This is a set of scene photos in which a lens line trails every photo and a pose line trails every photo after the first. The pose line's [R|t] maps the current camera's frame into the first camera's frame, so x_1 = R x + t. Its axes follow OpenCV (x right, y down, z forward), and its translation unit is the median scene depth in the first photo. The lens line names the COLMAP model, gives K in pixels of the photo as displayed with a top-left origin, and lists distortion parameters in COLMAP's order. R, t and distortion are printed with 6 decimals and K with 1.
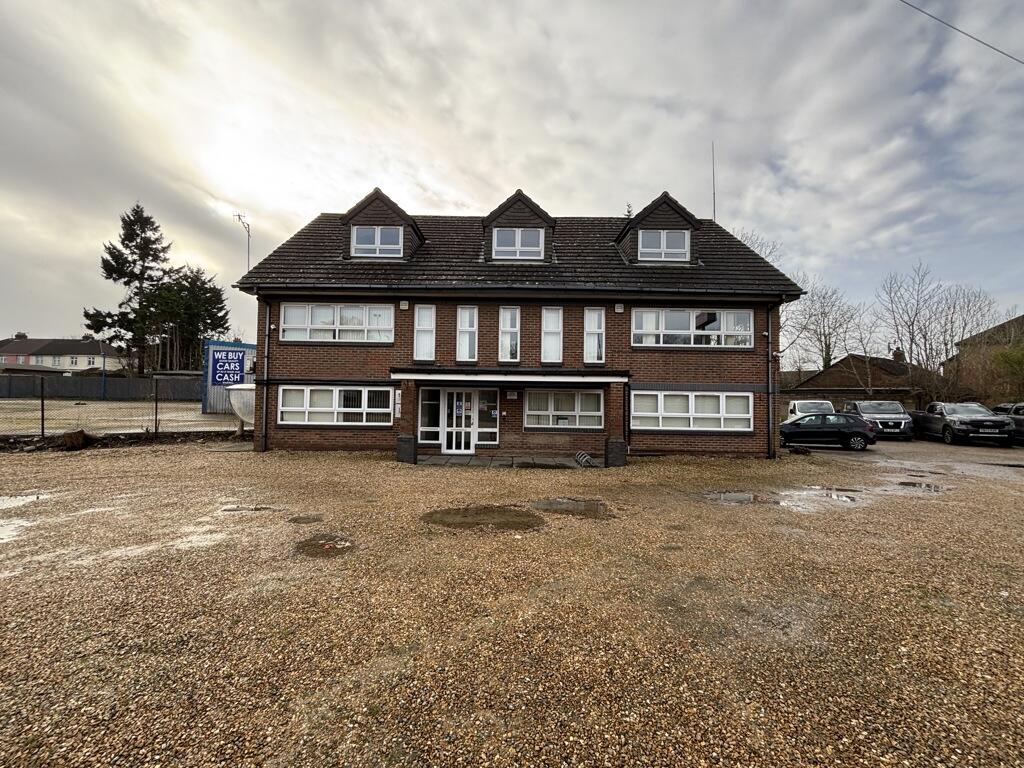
lens RADIAL K [[450.1, 0, 512.1], [0, 450.1, 363.3], [0, 0, 1]] dist [0.017906, -0.000053]
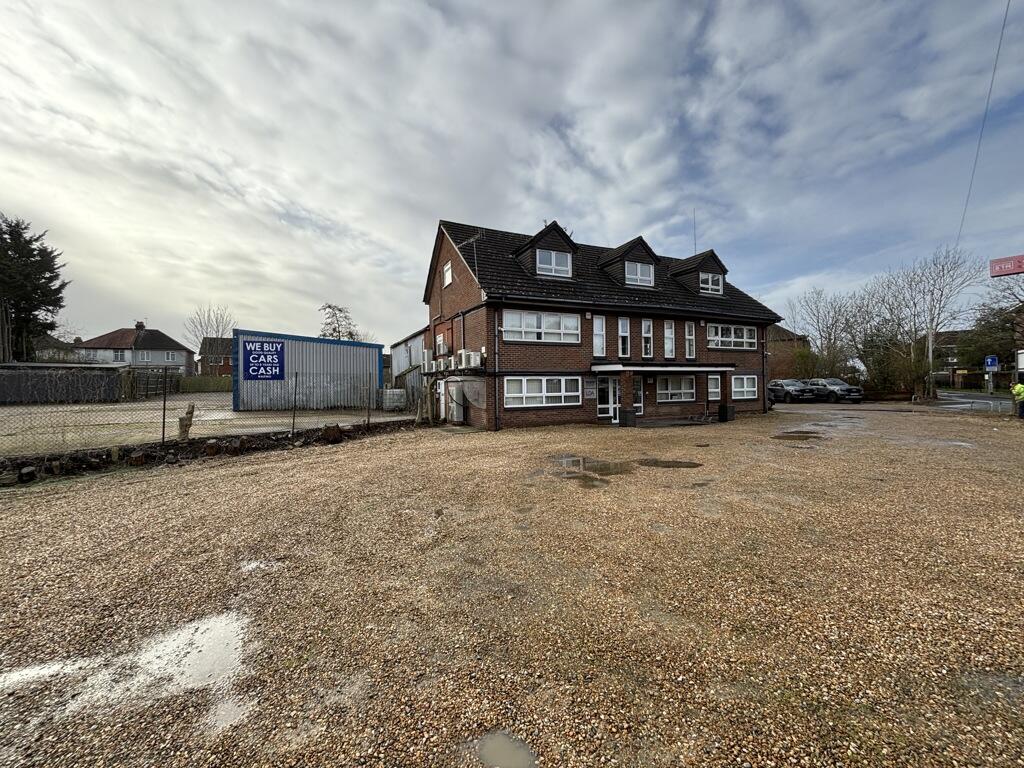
lens RADIAL K [[410.9, 0, 511.5], [0, 410.9, 358.0], [0, 0, 1]] dist [0.123706, -0.000014]
pose [[0.891140, 0.000425, 0.453728, -0.948988], [-0.006778, 0.999900, 0.012377, -0.014306], [-0.453678, -0.014105, 0.891054, -0.002756]]
